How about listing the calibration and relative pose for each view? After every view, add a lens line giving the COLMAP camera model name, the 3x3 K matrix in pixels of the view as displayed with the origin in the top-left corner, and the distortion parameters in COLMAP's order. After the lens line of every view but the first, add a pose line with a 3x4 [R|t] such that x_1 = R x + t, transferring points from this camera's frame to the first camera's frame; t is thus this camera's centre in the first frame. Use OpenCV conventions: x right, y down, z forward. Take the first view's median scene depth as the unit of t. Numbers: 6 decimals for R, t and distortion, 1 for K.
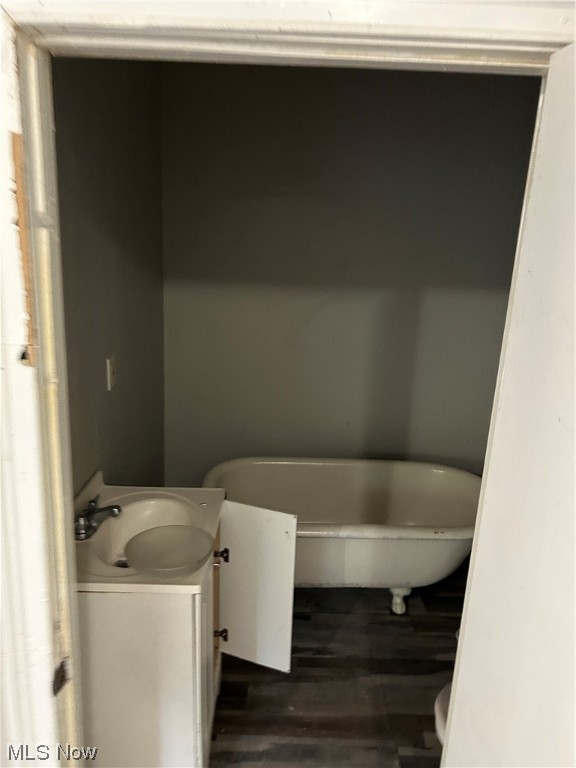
lens RADIAL K [[579.0, 0, 288.7], [0, 579.0, 382.4], [0, 0, 1]] dist [0.044687, -0.051179]
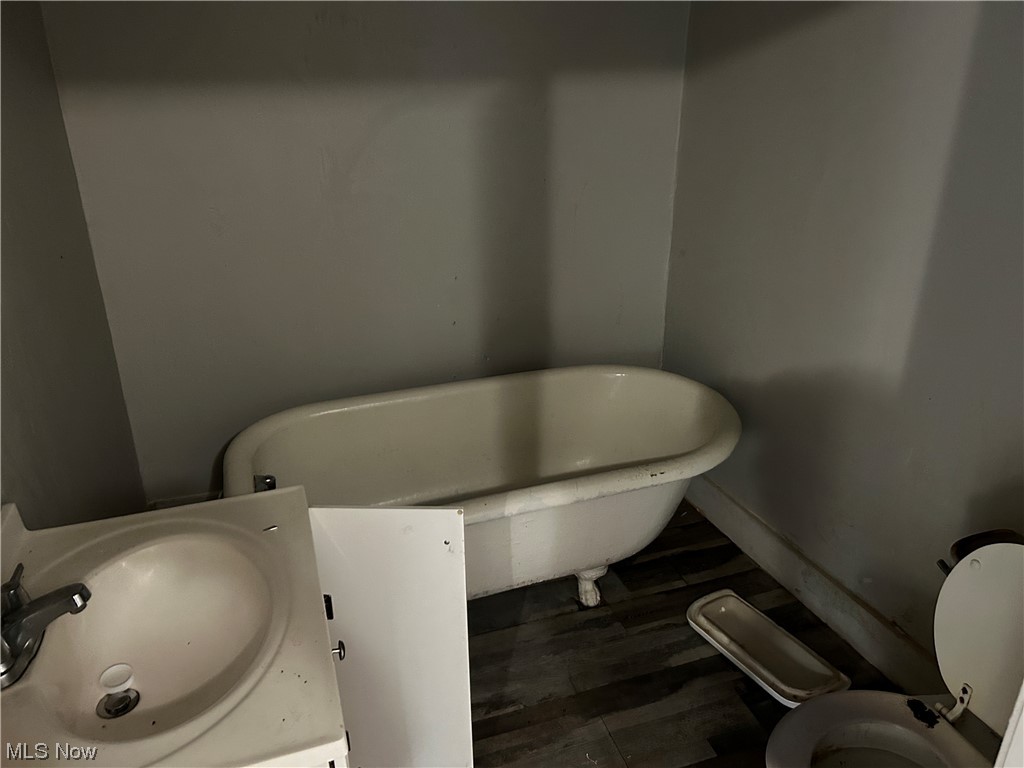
lens RADIAL K [[772.0, 0, 507.5], [0, 772.0, 384.8], [0, 0, 1]] dist [0.044687, -0.051179]
pose [[0.949582, -0.171718, 0.262309, -0.085776], [0.131671, 0.977733, 0.163403, 0.012561], [-0.284527, -0.120626, 0.951049, 0.277118]]
